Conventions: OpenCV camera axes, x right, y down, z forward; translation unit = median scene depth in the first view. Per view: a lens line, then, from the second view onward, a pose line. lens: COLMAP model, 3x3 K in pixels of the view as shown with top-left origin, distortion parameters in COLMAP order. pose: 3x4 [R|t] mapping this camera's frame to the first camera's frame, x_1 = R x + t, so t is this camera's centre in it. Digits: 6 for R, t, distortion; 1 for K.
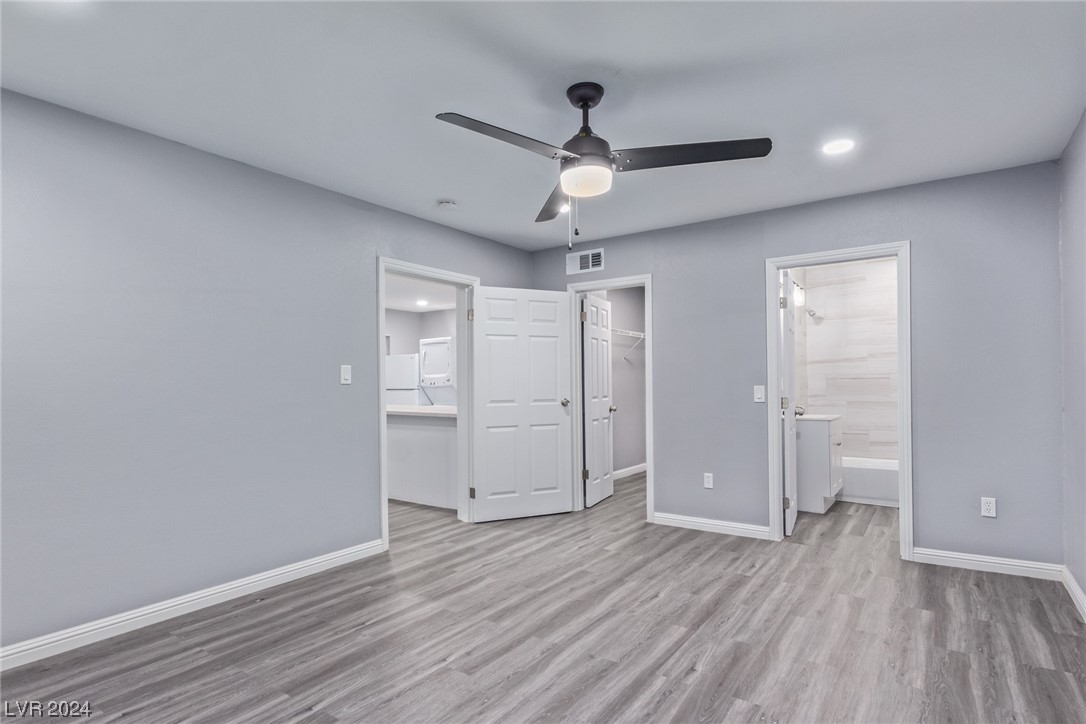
lens RADIAL K [[562.6, 0, 548.9], [0, 562.6, 380.9], [0, 0, 1]] dist [-0.001924, -0.001167]
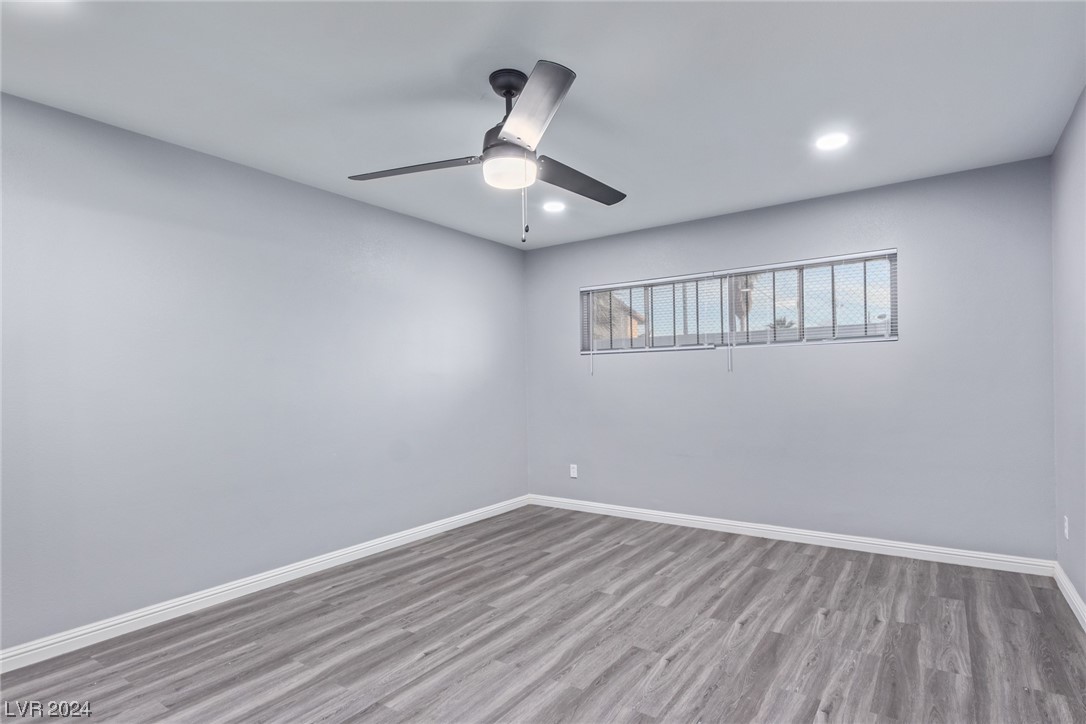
lens RADIAL K [[562.6, 0, 548.9], [0, 562.6, 380.9], [0, 0, 1]] dist [-0.001924, -0.001167]
pose [[-0.999604, 0.027859, -0.003867, 0.013336], [0.027889, 0.999581, -0.007805, 0.009816], [0.003648, -0.007910, -0.999962, 1.940715]]
